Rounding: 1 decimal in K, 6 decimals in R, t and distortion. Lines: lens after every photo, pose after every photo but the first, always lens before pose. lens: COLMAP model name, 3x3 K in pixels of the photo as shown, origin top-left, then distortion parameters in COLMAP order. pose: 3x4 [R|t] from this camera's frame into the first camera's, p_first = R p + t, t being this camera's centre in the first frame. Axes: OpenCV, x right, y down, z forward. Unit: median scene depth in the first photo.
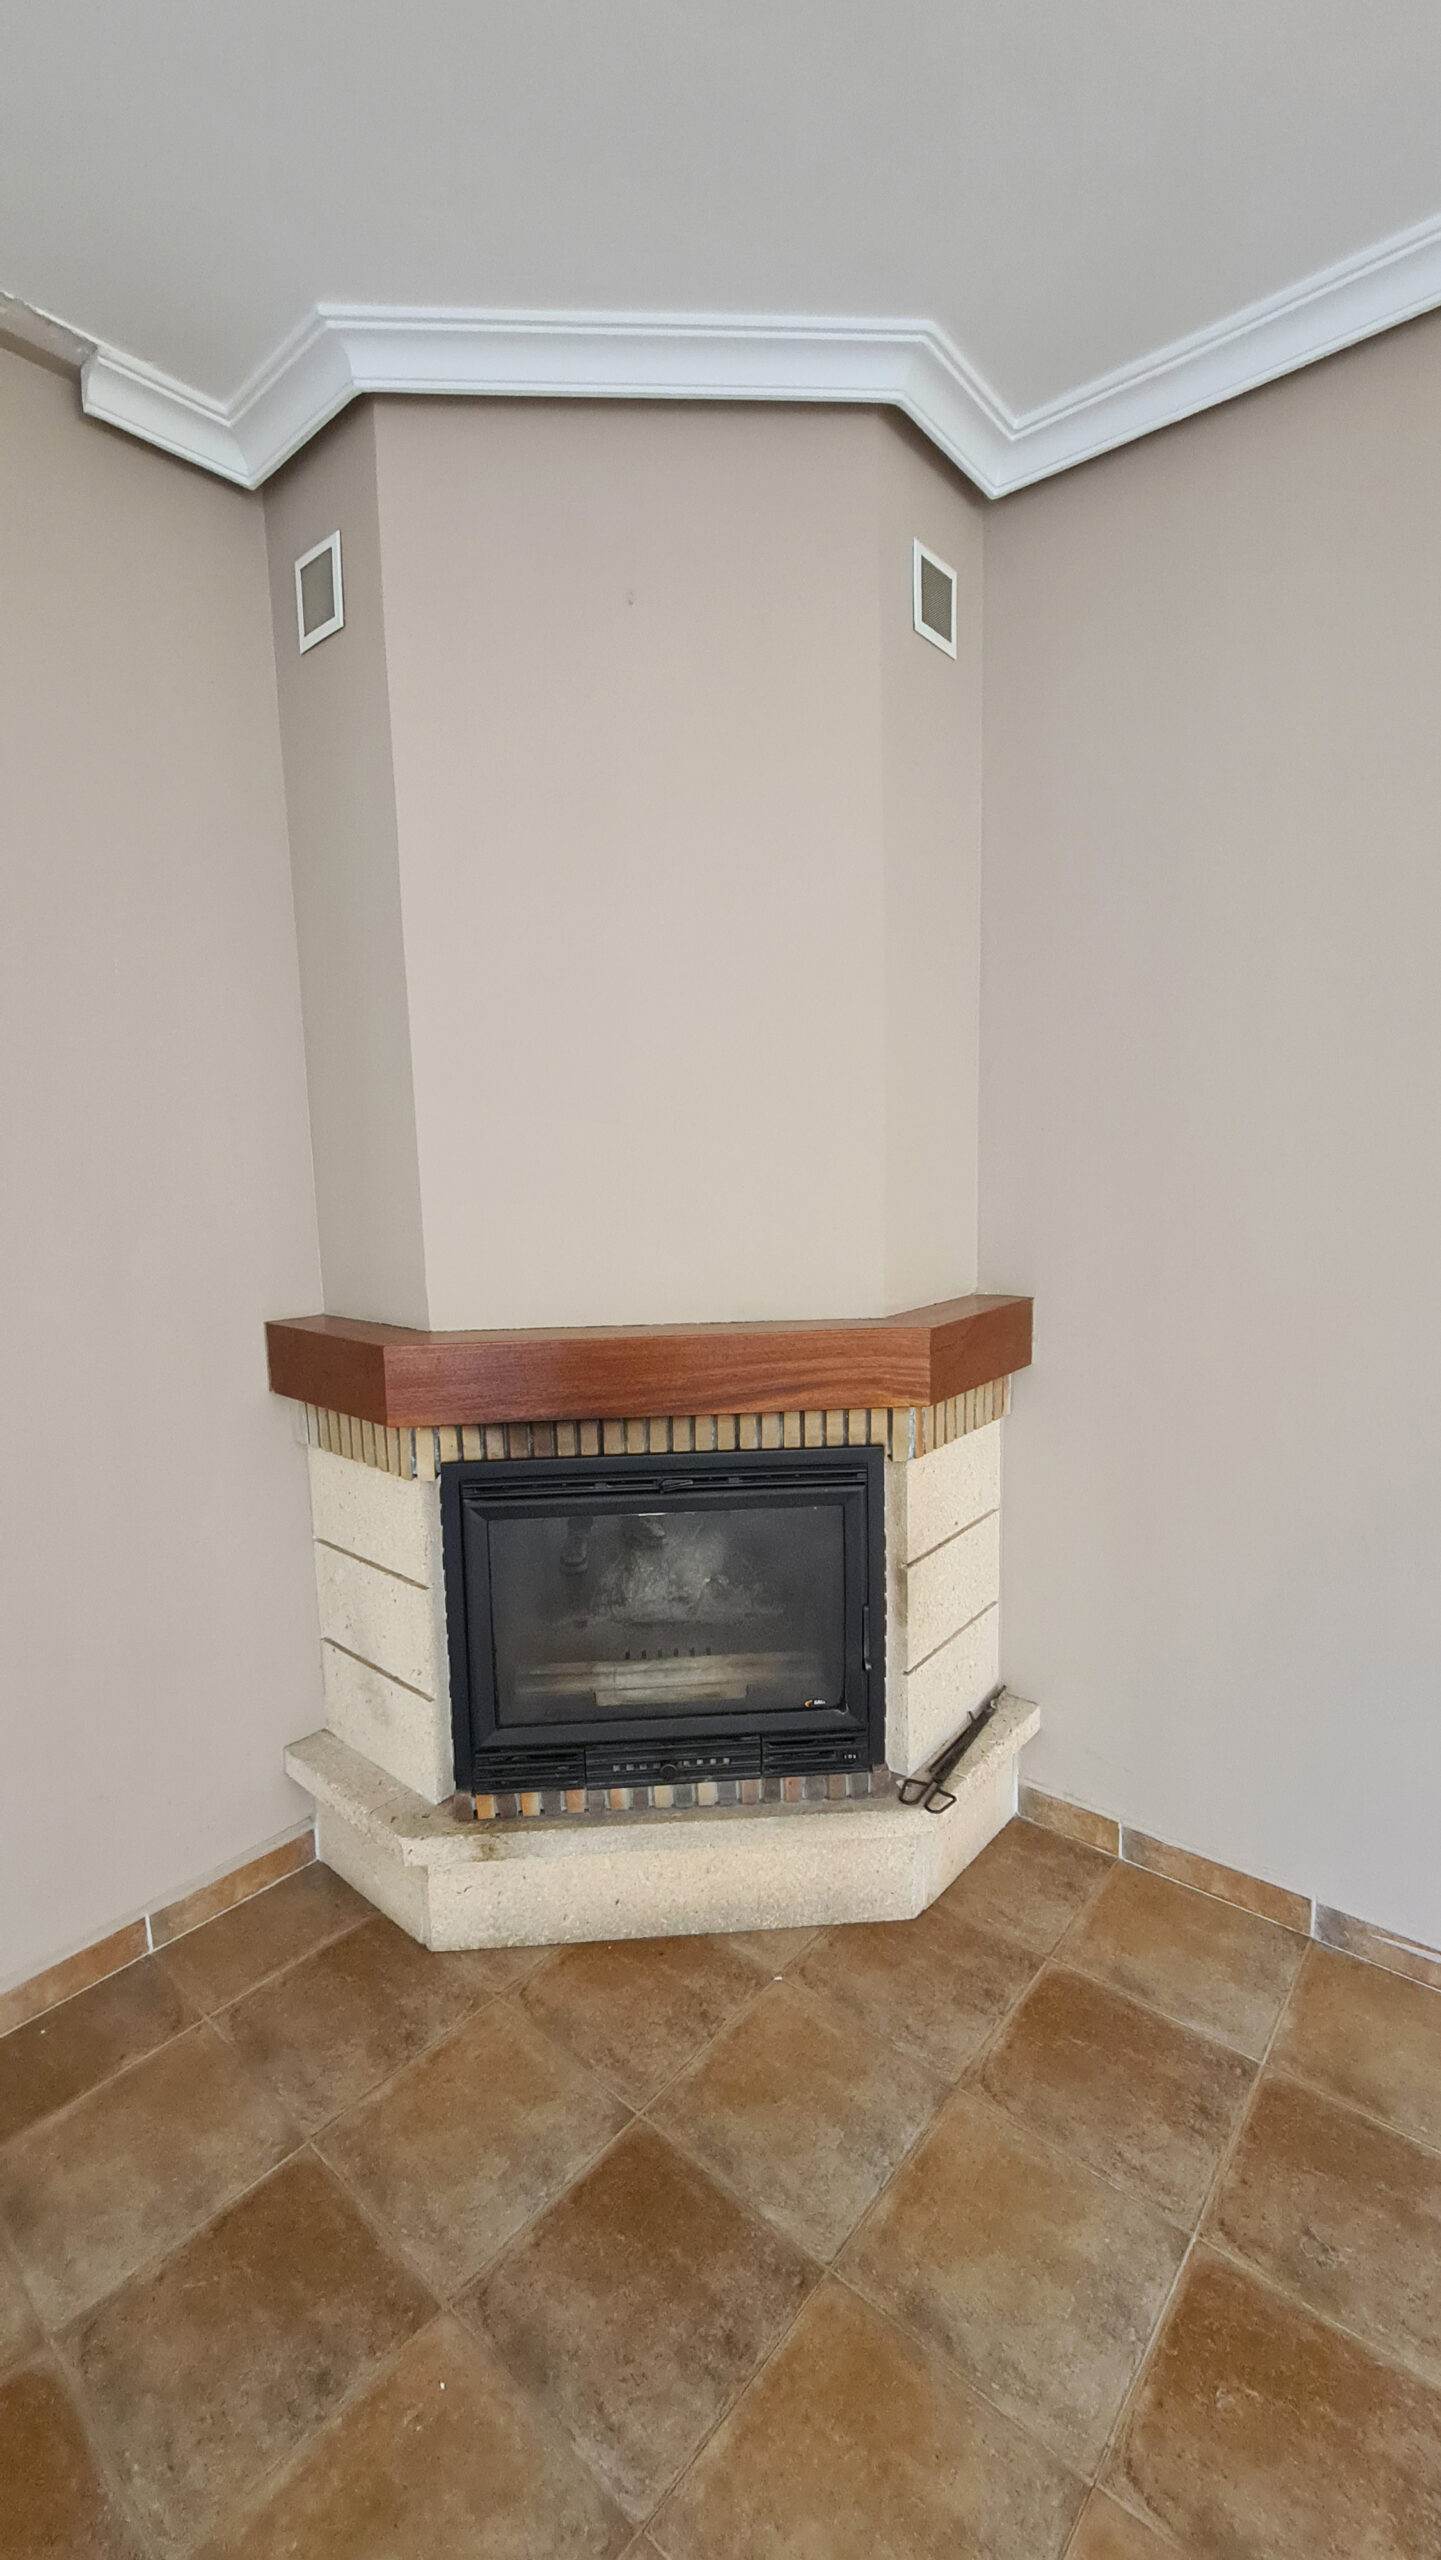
lens RADIAL K [[1050.3, 0, 717.1], [0, 1050.3, 1287.0], [0, 0, 1]] dist [-0.000242, -0.001065]
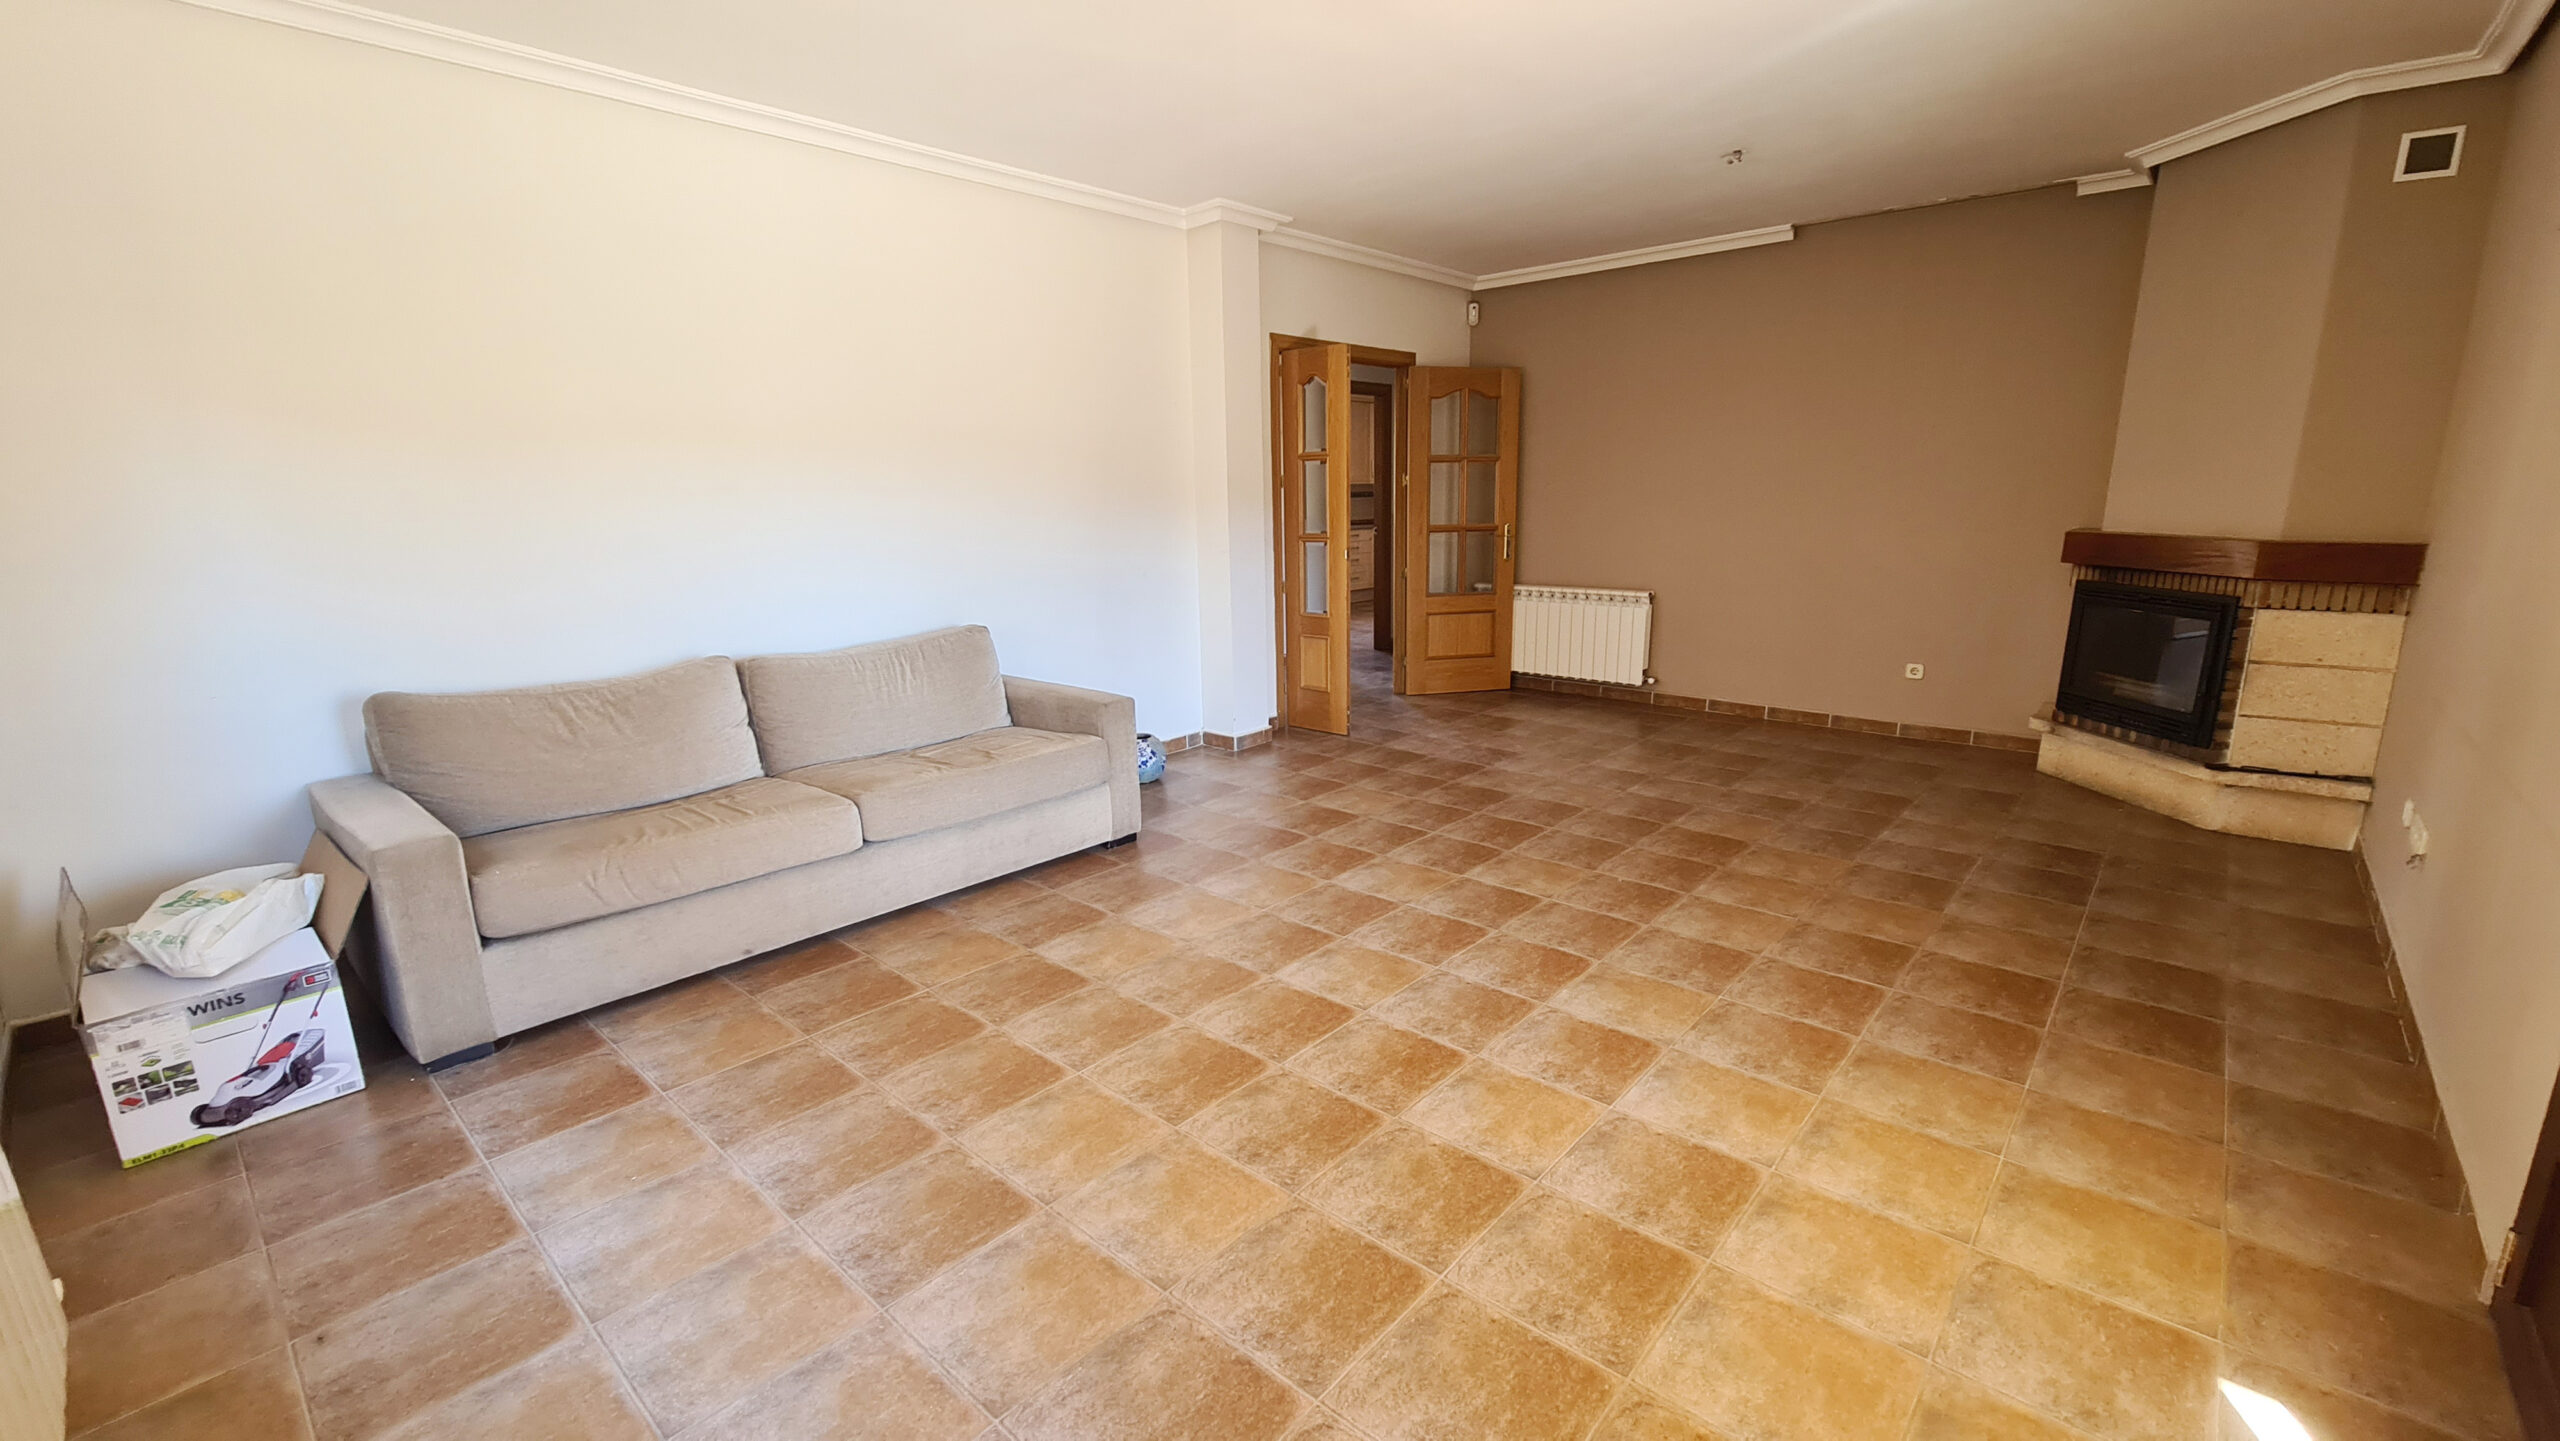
lens RADIAL K [[1050.3, 0, 1275.3], [0, 1050.3, 734.0], [0, 0, 1]] dist [-0.000242, -0.001065]
pose [[-0.011671, 0.251767, -0.967717, 2.308962], [-0.108219, 0.961781, 0.251528, 0.090811], [0.994059, 0.107661, 0.016021, -0.966732]]
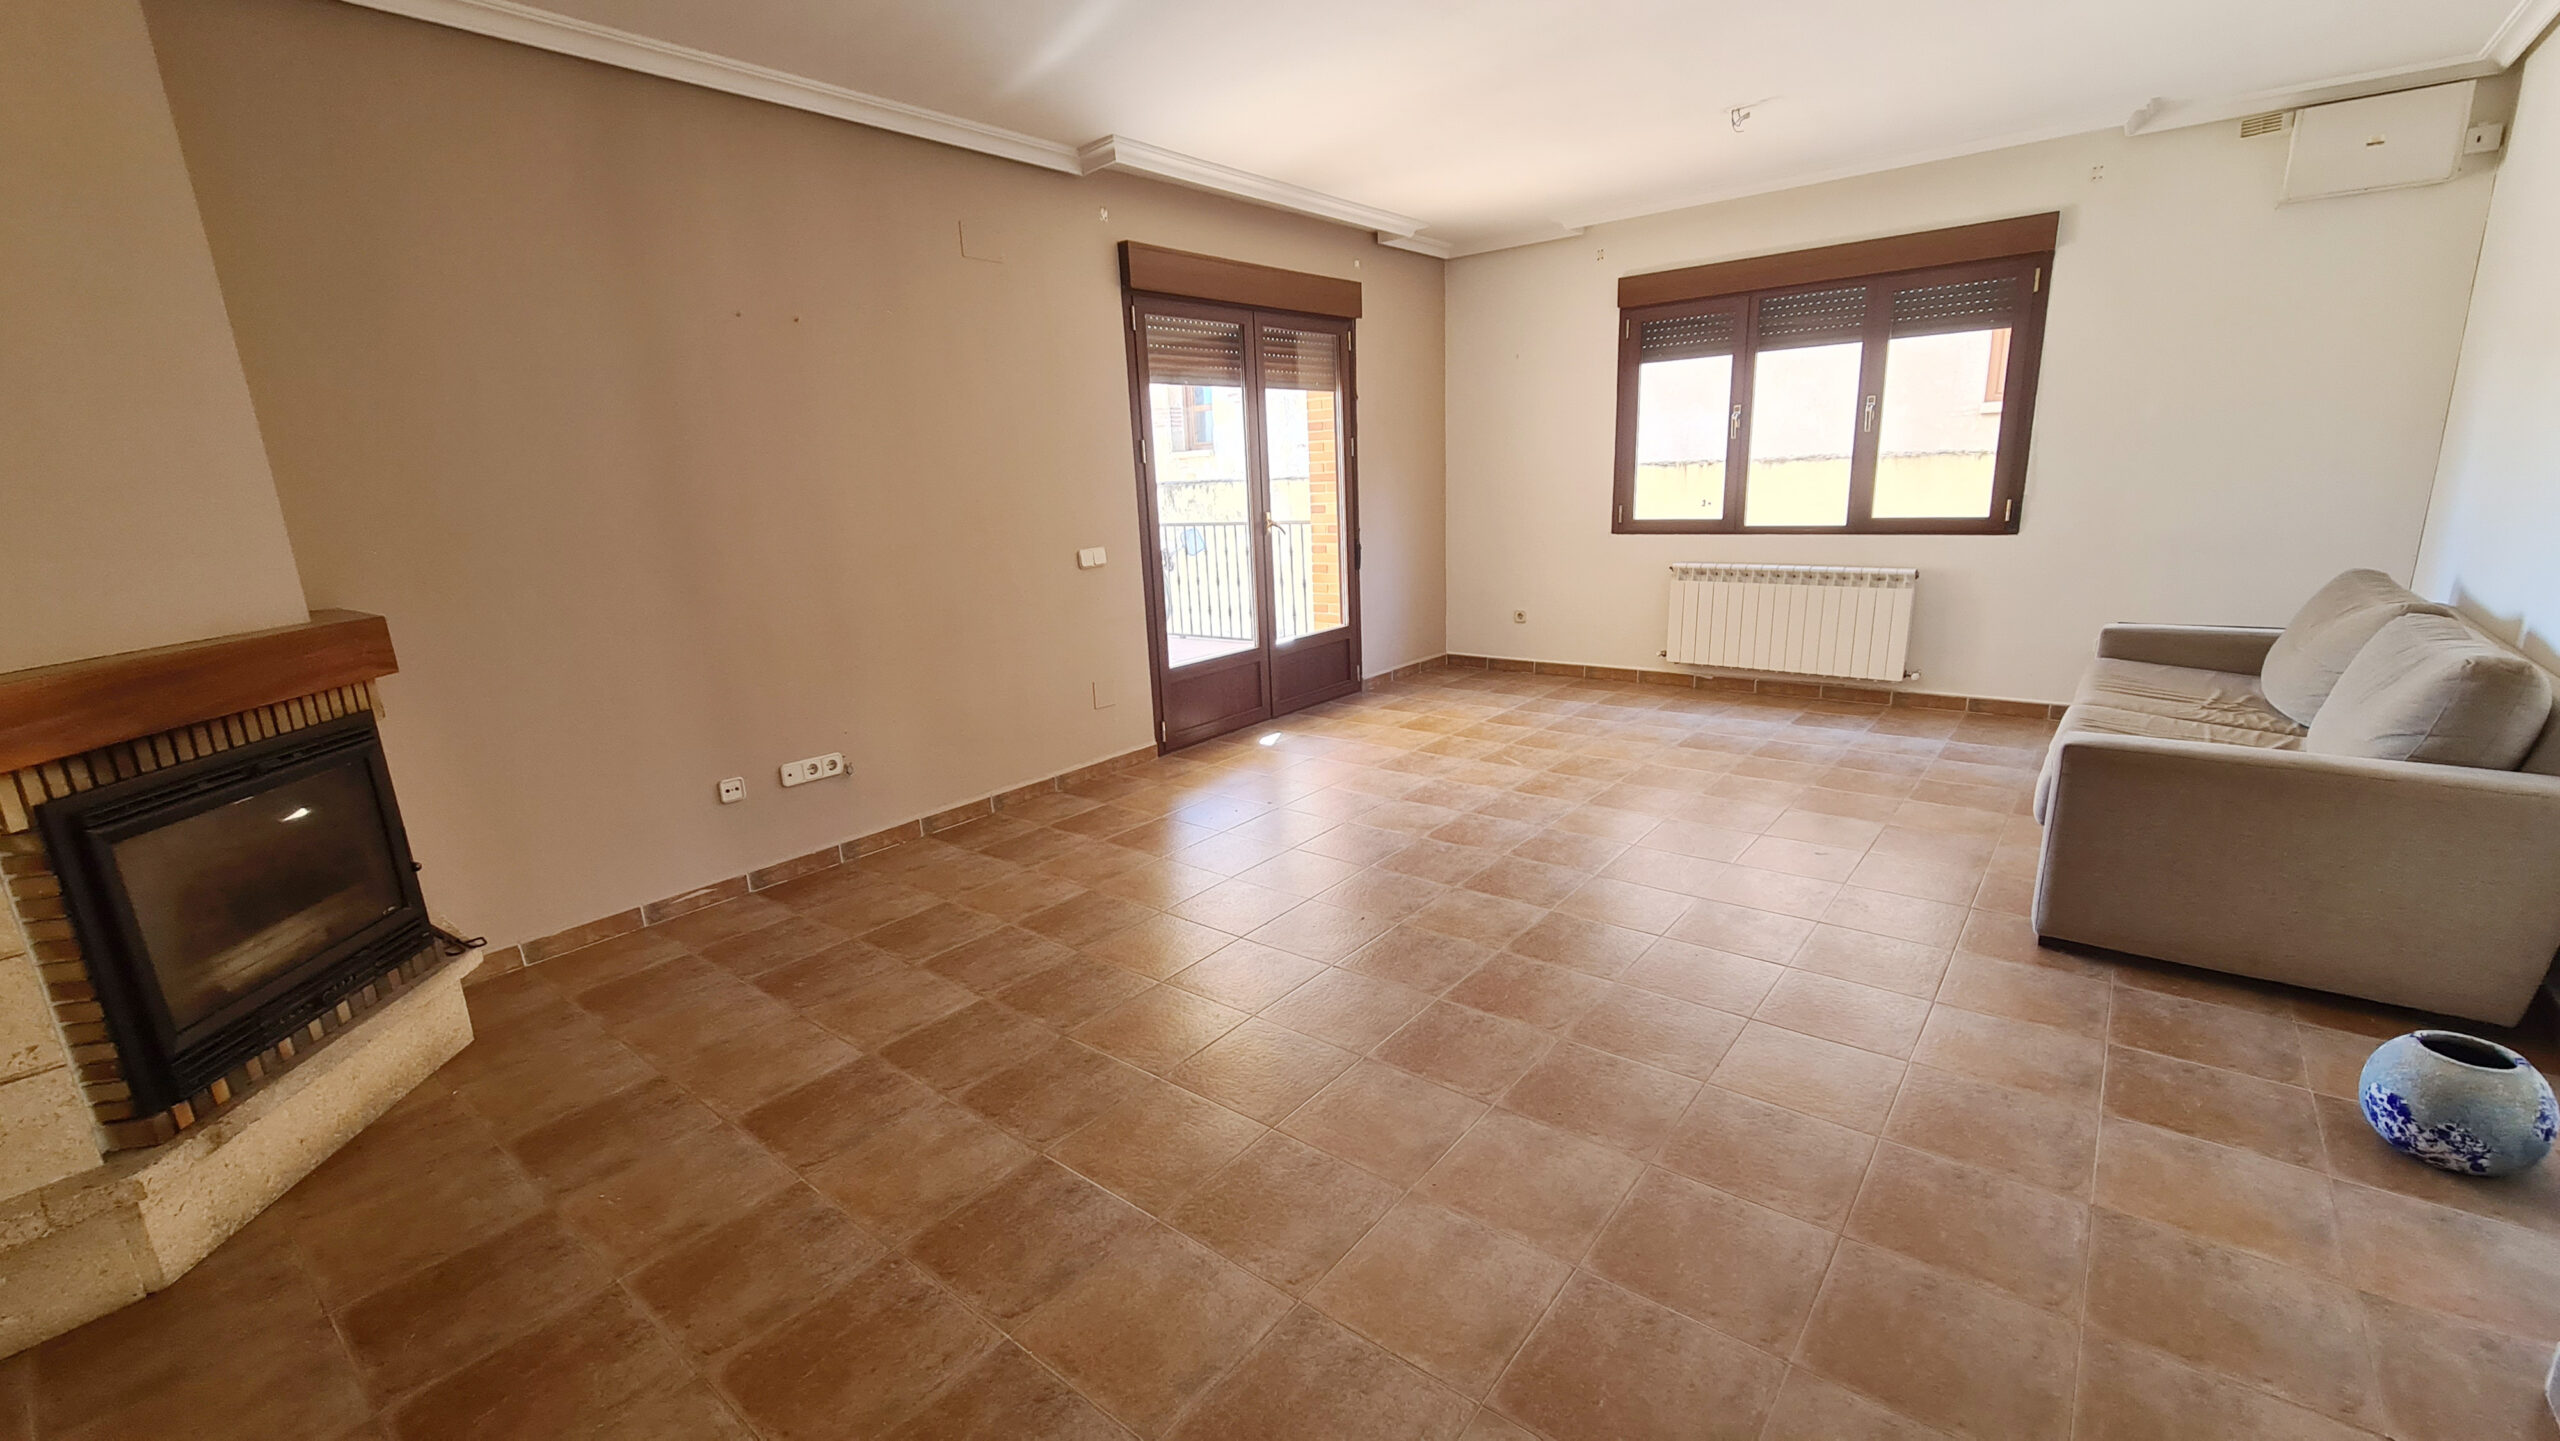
lens RADIAL K [[1050.3, 0, 1292.6], [0, 1050.3, 735.5], [0, 0, 1]] dist [-0.000242, -0.001065]
pose [[-0.046505, -0.220531, 0.974271, -1.206051], [0.168267, 0.959659, 0.225255, 0.075515], [-0.984644, 0.174413, -0.007521, -0.160687]]
